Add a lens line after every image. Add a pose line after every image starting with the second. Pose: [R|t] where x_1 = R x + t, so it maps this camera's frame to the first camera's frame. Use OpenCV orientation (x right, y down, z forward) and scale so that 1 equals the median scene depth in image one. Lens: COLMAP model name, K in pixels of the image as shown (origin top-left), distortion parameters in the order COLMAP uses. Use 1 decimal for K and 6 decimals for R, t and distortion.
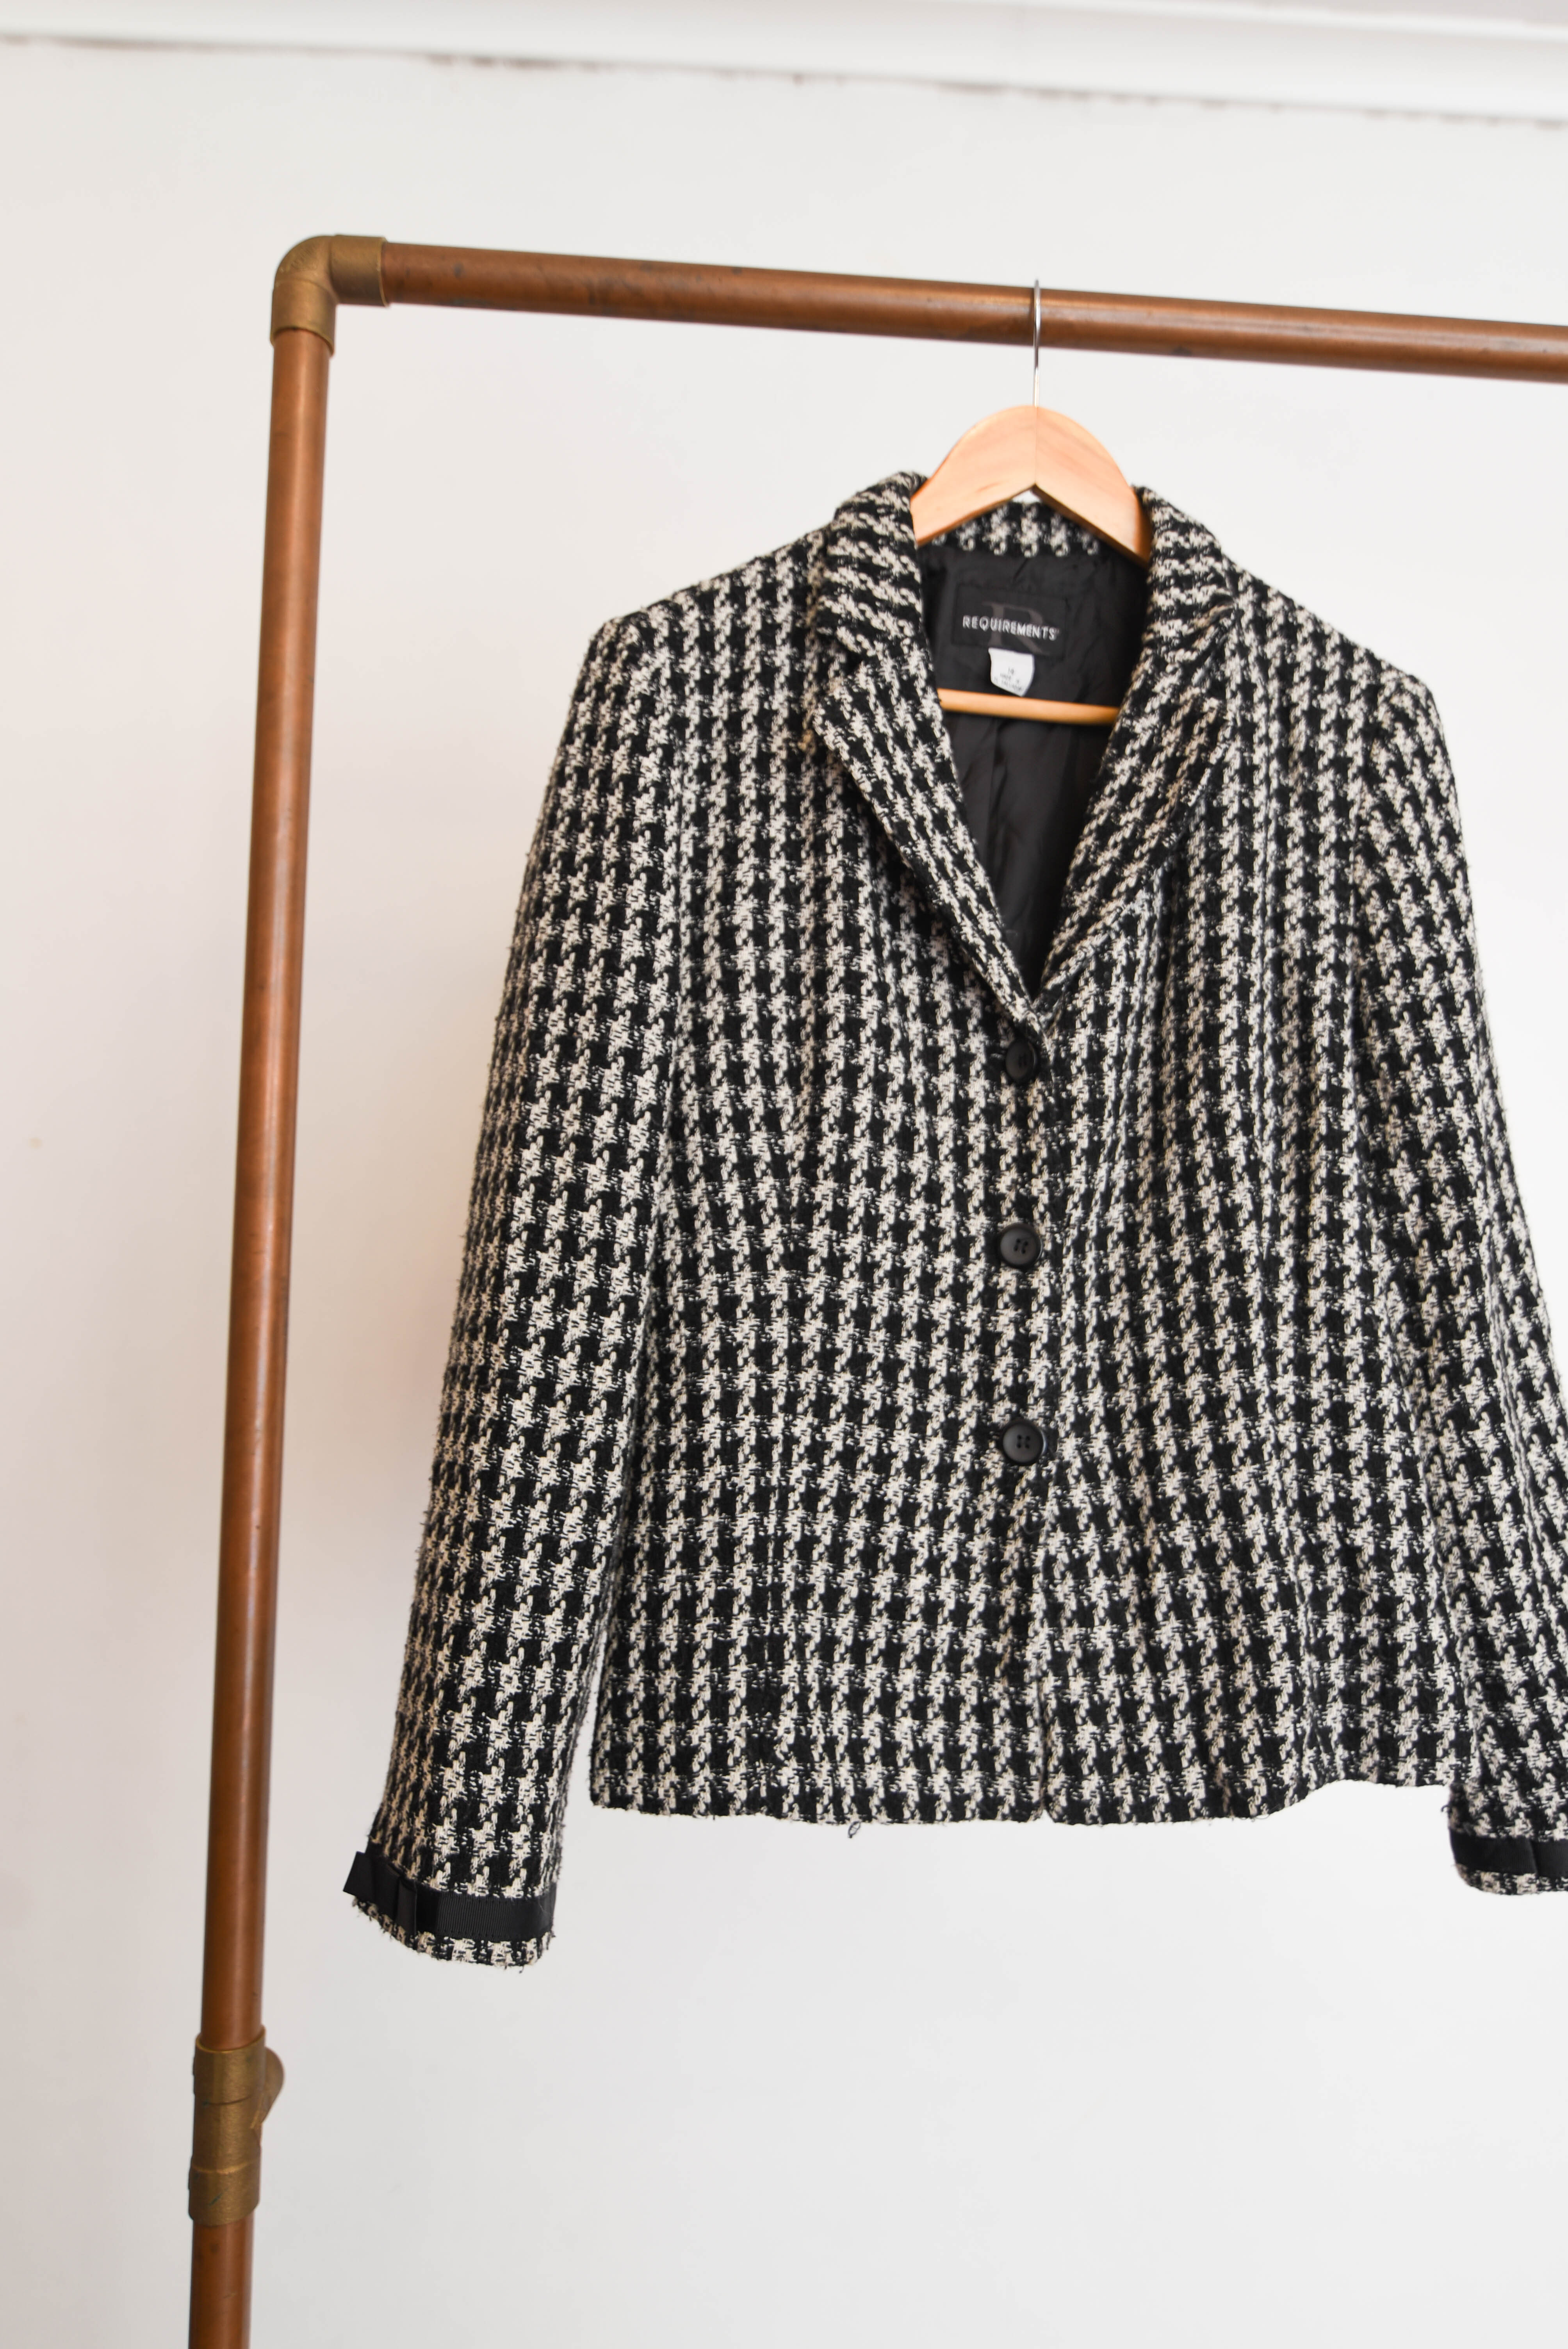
lens RADIAL K [[1609.9, 0, 779.8], [0, 1609.9, 1166.7], [0, 0, 1]] dist [-0.001224, 0.140647]
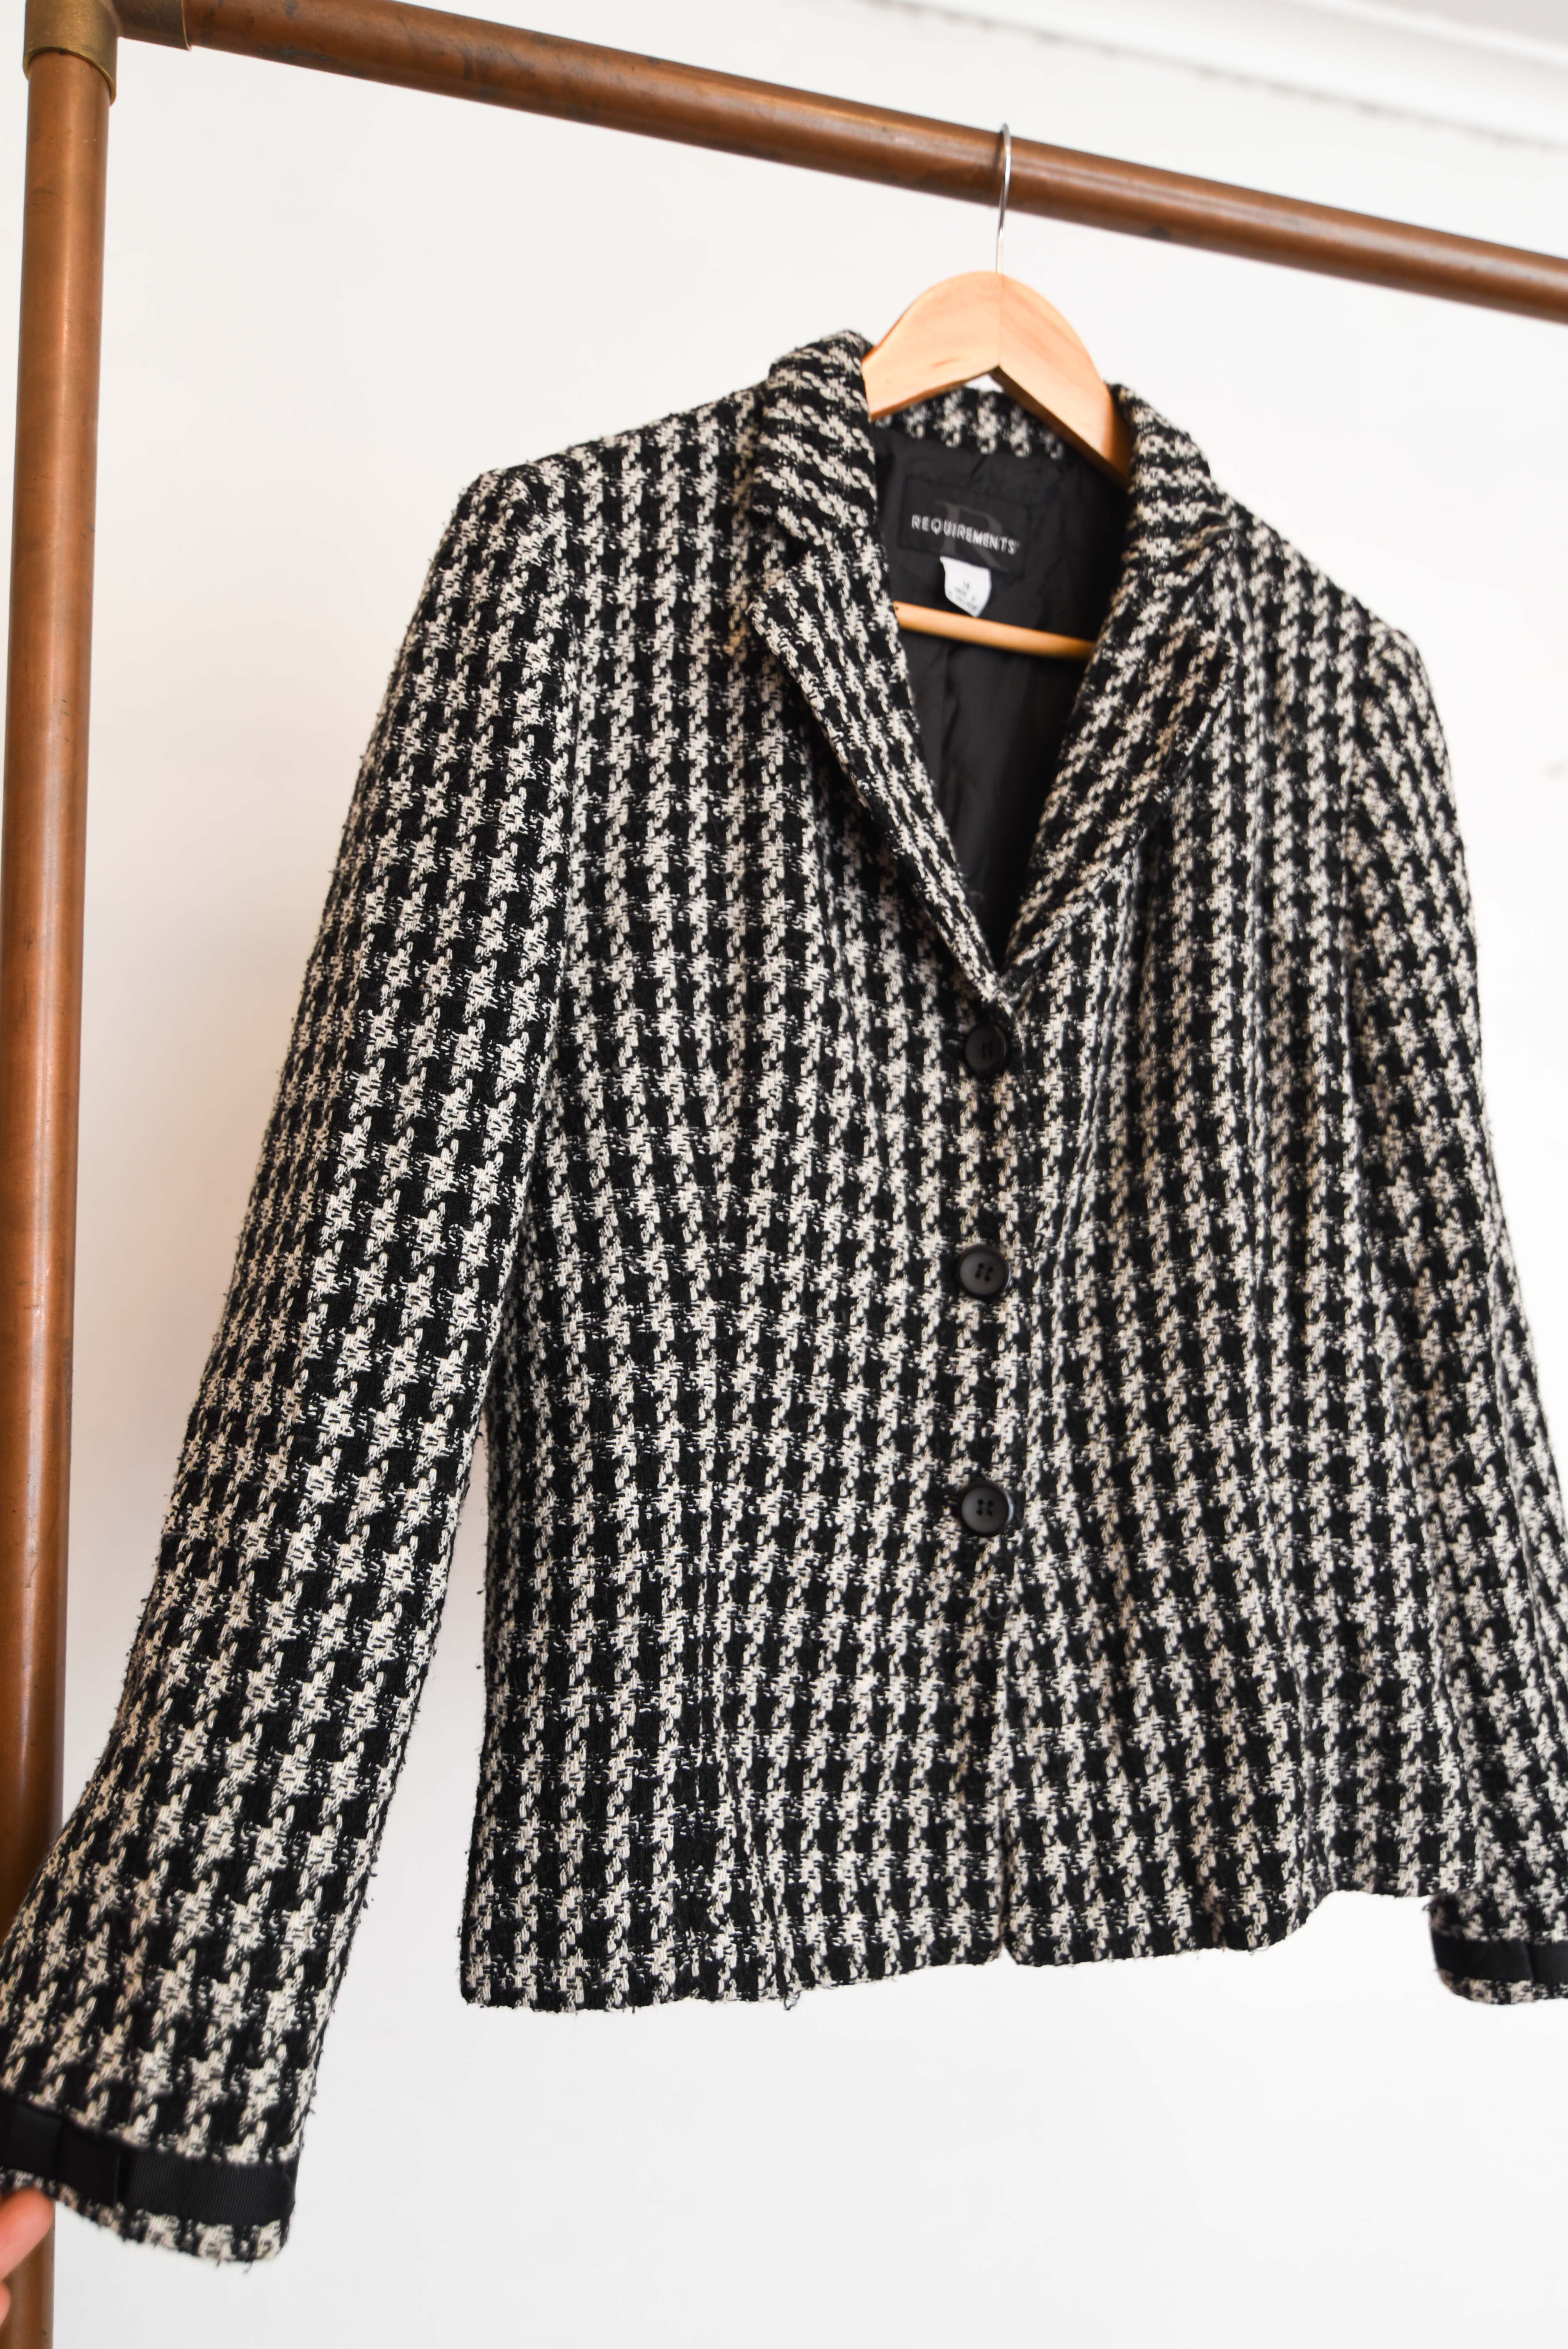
lens RADIAL K [[1636.6, 0, 797.3], [0, 1636.6, 1181.1], [0, 0, 1]] dist [0.003462, 0.044245]
pose [[0.984067, 0.019040, 0.176774, -0.096284], [-0.021020, 0.999735, 0.009336, -0.003426], [-0.176549, -0.012903, 0.984207, 0.187492]]
